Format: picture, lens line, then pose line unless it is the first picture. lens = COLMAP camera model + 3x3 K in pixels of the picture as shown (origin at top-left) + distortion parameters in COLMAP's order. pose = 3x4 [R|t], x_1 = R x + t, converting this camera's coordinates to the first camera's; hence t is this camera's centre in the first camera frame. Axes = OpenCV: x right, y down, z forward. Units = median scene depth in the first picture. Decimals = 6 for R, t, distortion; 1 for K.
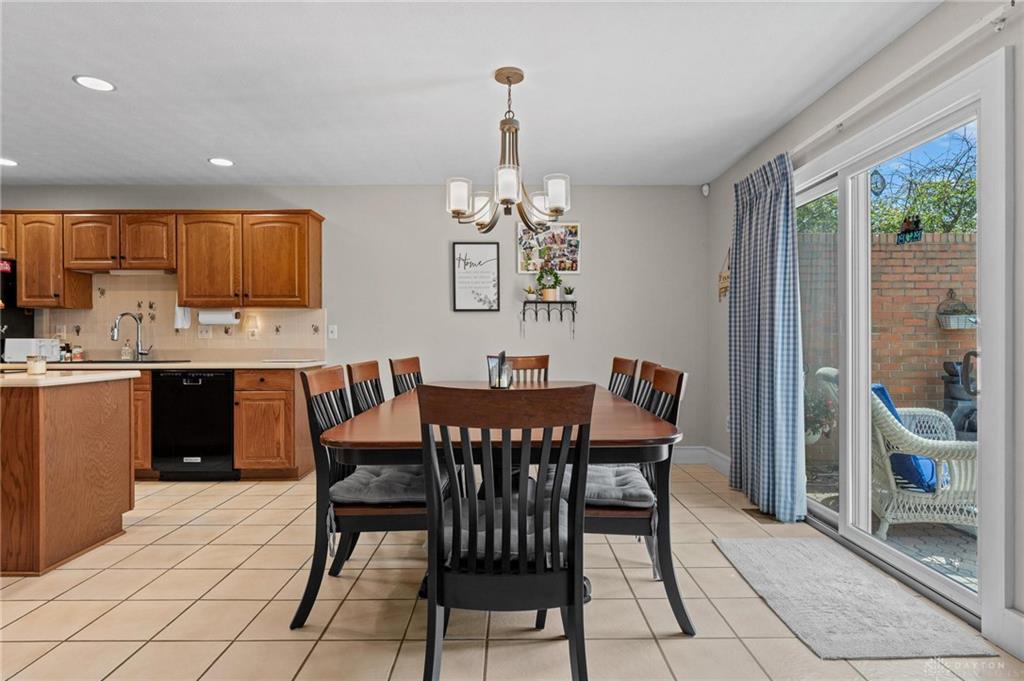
lens RADIAL K [[537.7, 0, 510.9], [0, 537.7, 333.1], [0, 0, 1]] dist [-0.007130, 0.003511]
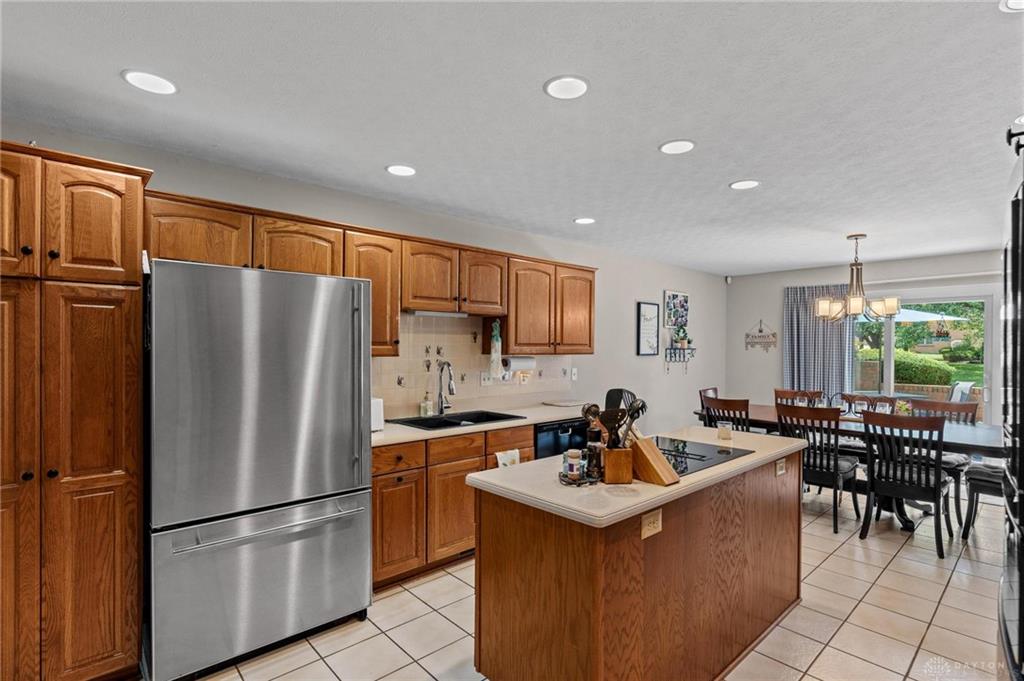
lens RADIAL K [[497.4, 0, 523.3], [0, 497.4, 358.7], [0, 0, 1]] dist [-0.022586, -0.000419]
pose [[0.734357, -0.011353, 0.678669, -1.193054], [-0.009069, 0.999607, 0.026534, -0.065451], [-0.678703, -0.025640, 0.733965, 0.329801]]
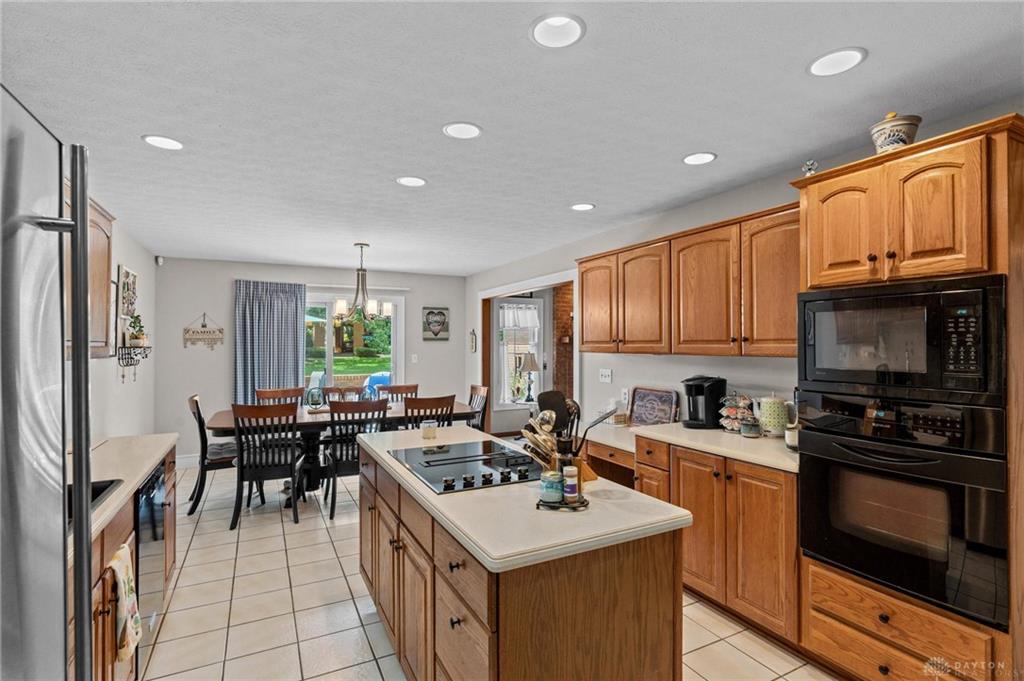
lens RADIAL K [[497.4, 0, 508.1], [0, 497.4, 341.6], [0, 0, 1]] dist [-0.022586, -0.000419]
pose [[-0.456554, 0.007374, 0.889665, -1.170428], [-0.000688, 0.999962, -0.008641, -0.063765], [-0.889695, -0.004557, -0.456532, 0.836642]]
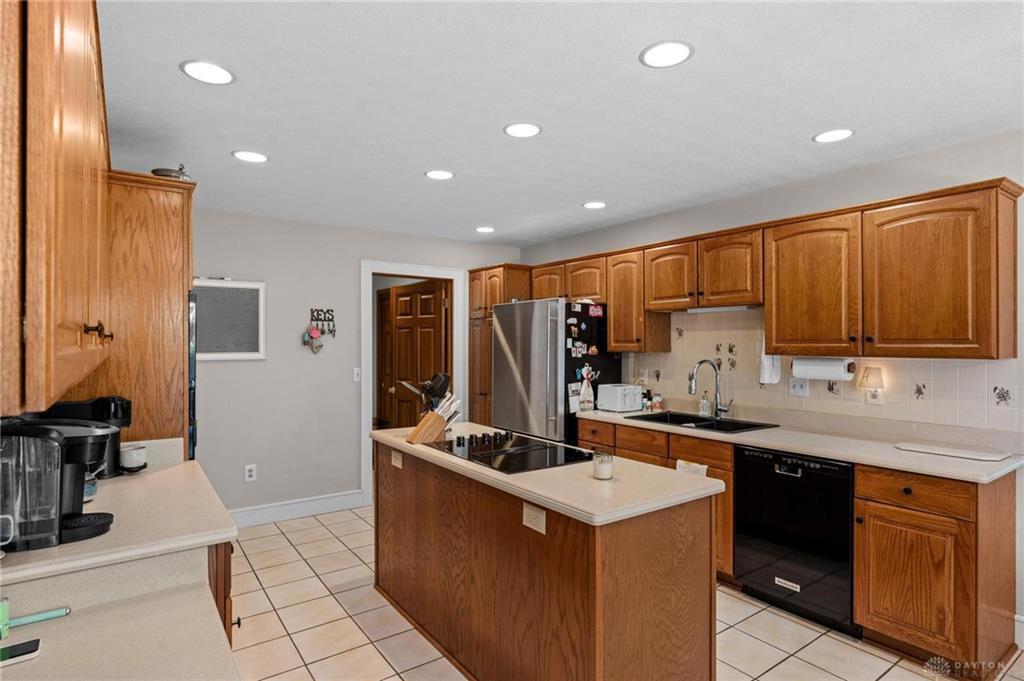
lens RADIAL K [[537.7, 0, 510.2], [0, 537.7, 350.8], [0, 0, 1]] dist [-0.007130, 0.003511]
pose [[0.569700, 0.015432, -0.821708, -0.213374], [0.006845, 0.999700, 0.023520, -0.073875], [0.821824, -0.019024, 0.569423, 0.290965]]
